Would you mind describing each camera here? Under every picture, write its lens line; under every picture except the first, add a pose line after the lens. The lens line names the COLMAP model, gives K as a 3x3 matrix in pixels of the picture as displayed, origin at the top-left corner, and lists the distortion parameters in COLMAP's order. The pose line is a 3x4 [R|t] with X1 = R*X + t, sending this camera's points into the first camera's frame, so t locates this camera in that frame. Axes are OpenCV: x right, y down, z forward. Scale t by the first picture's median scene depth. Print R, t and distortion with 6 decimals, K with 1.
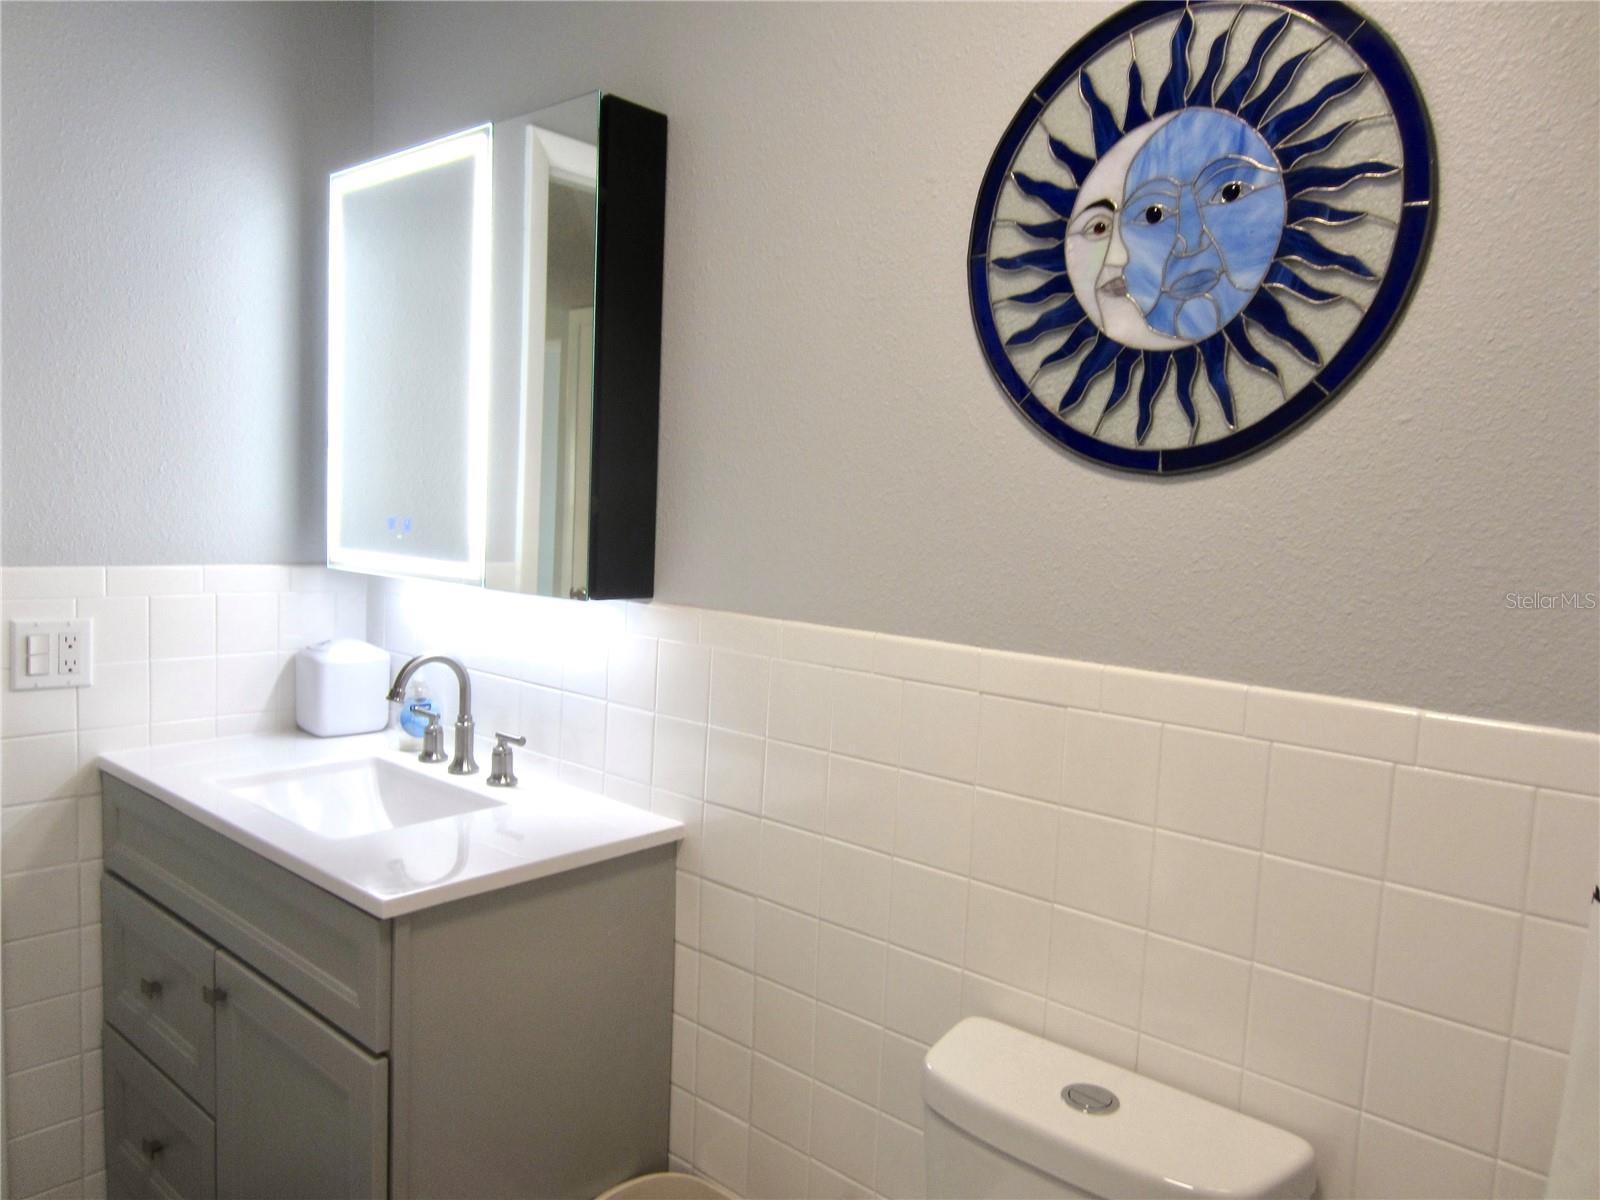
lens RADIAL K [[1144.9, 0, 800.0], [0, 1144.9, 600.0], [0, 0, 1]] dist [-0.013420, 0.004646]
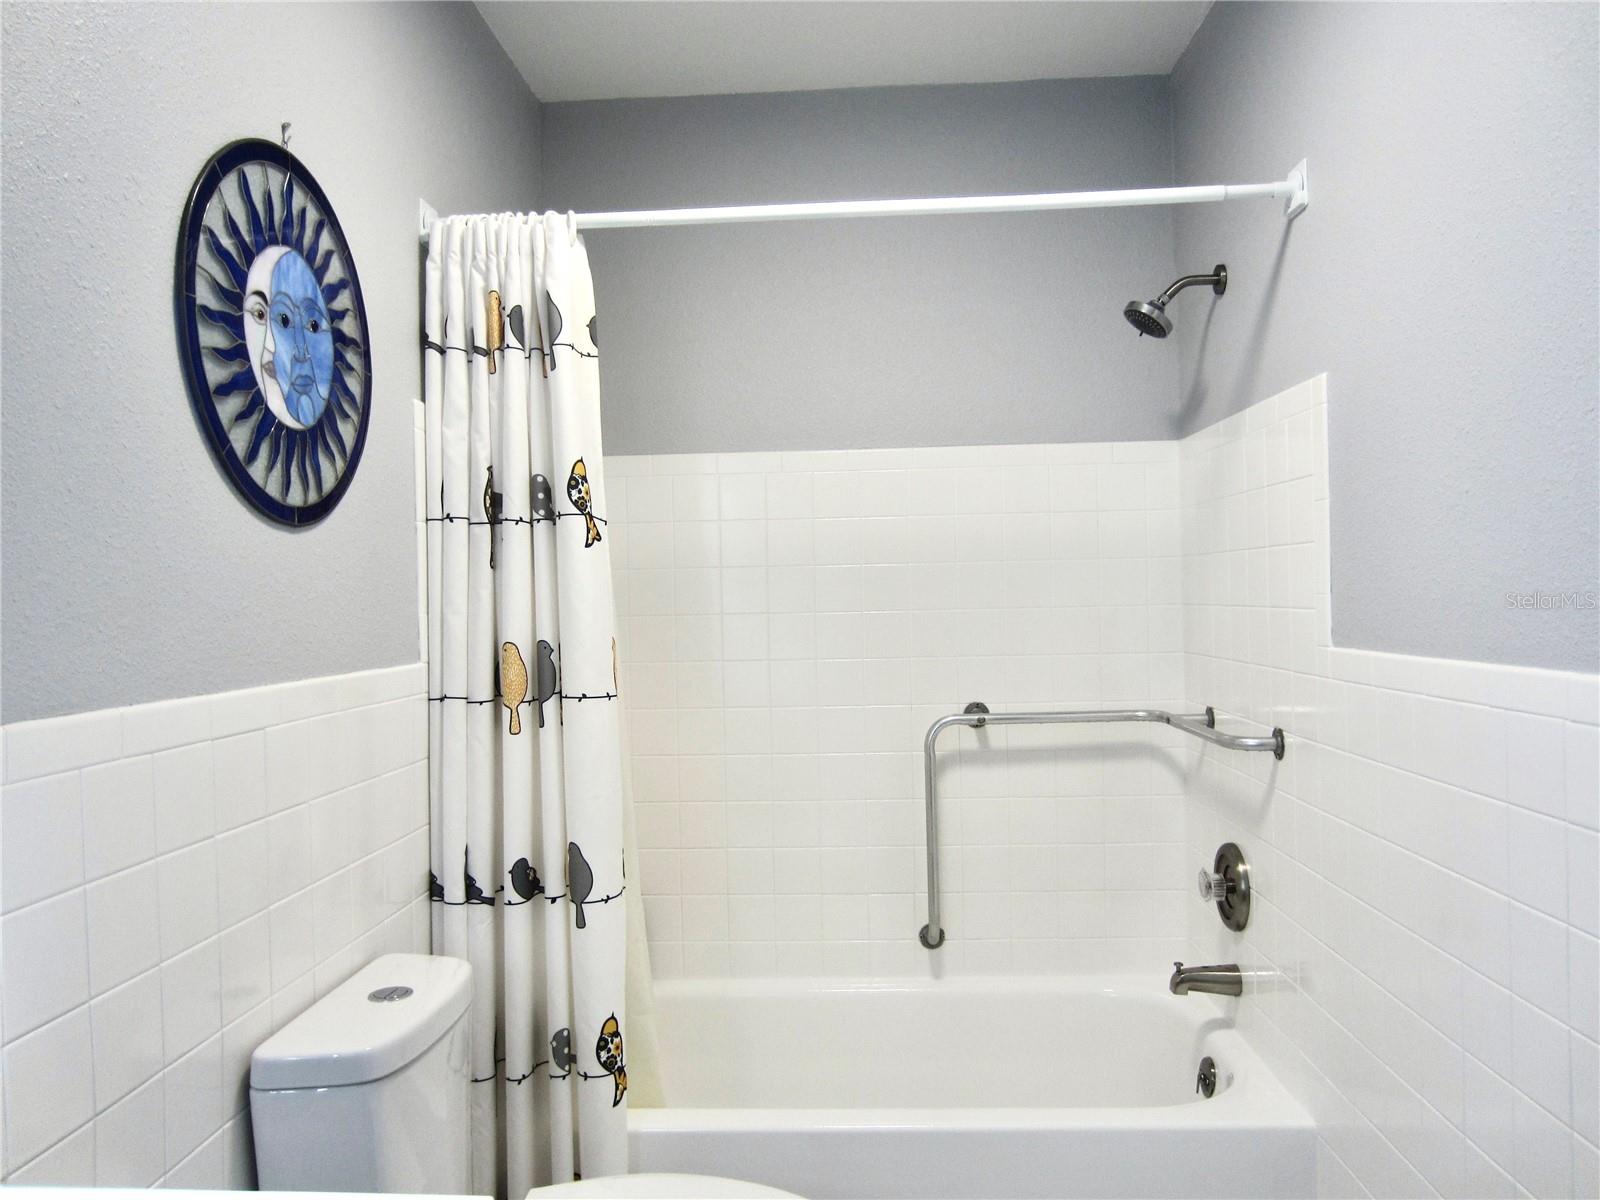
lens RADIAL K [[1149.5, 0, 802.6], [0, 1149.5, 601.9], [0, 0, 1]] dist [-0.023359, 0.012206]
pose [[-0.618702, -0.035935, 0.784803, -1.020814], [0.061966, 0.993609, 0.094347, -0.108531], [-0.783178, 0.107003, -0.612521, 1.320322]]
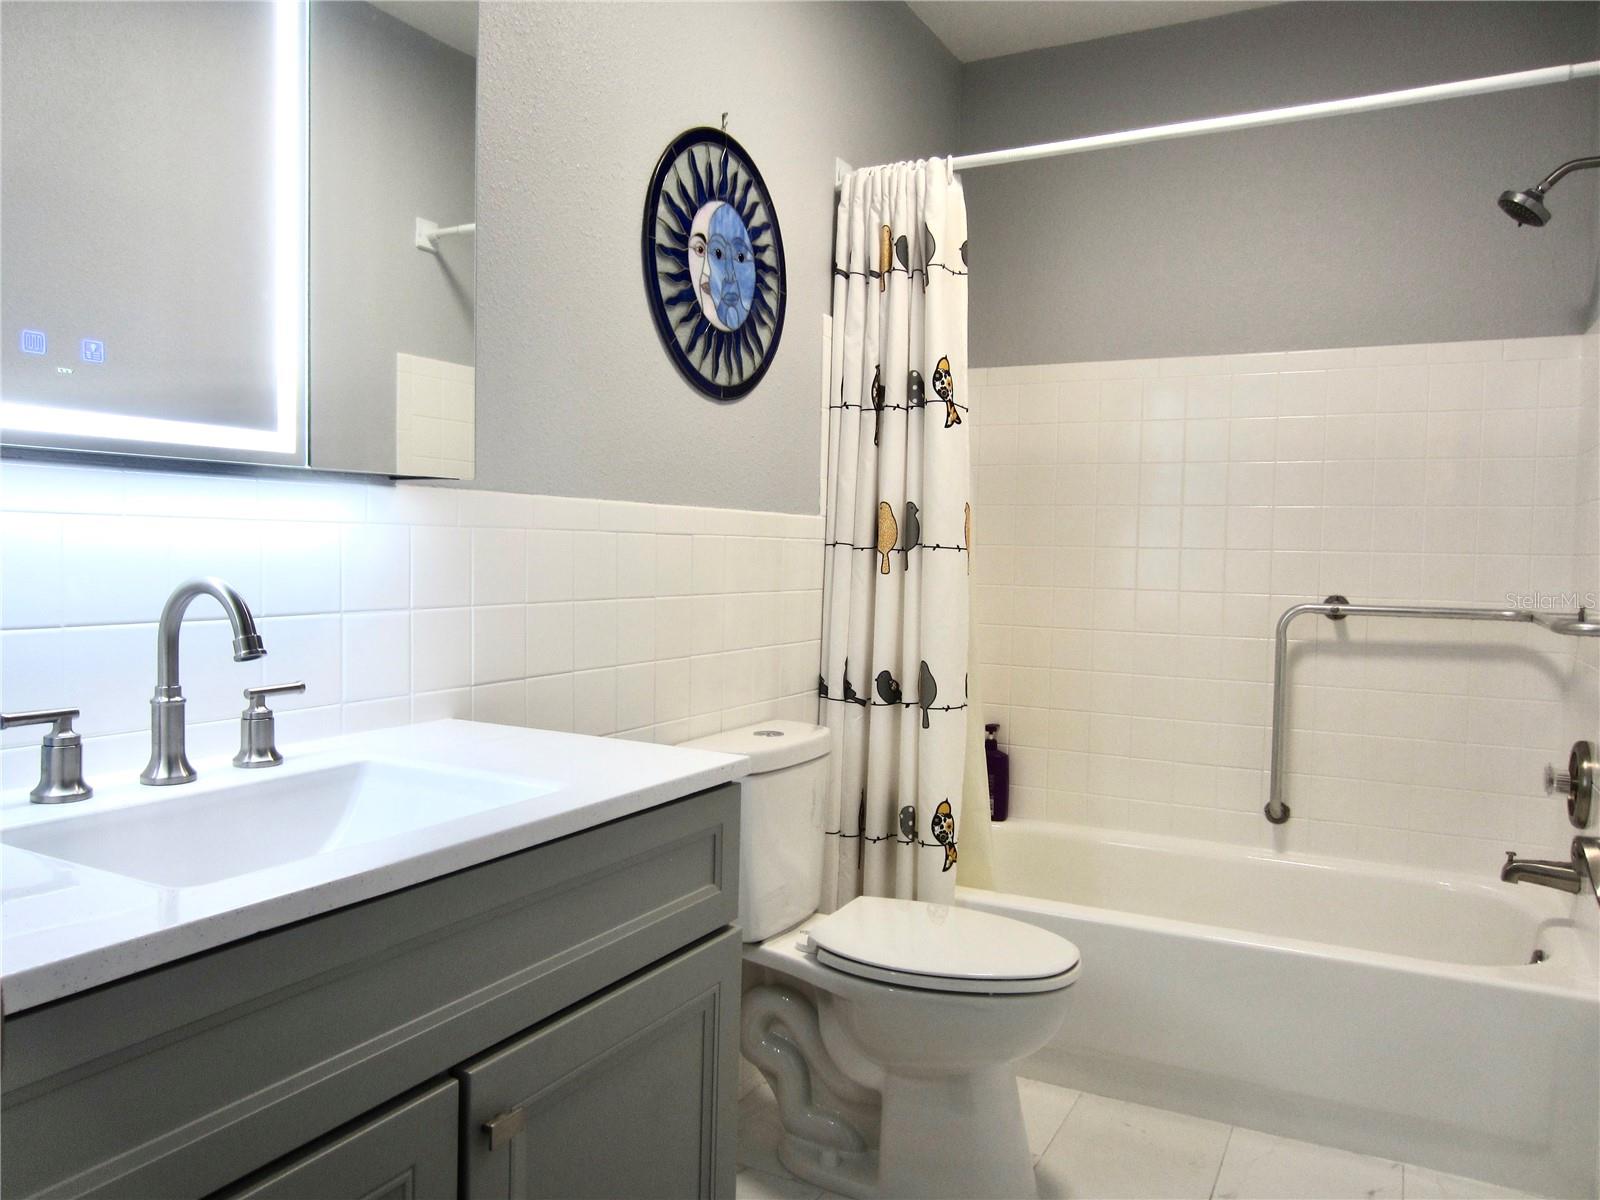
lens RADIAL K [[1149.5, 0, 802.6], [0, 1149.5, 601.9], [0, 0, 1]] dist [-0.023359, 0.012206]
pose [[-0.228980, -0.095854, 0.968700, -1.491432], [0.053968, 0.992359, 0.110952, 0.015149], [-0.971934, 0.077684, -0.222057, 1.278534]]
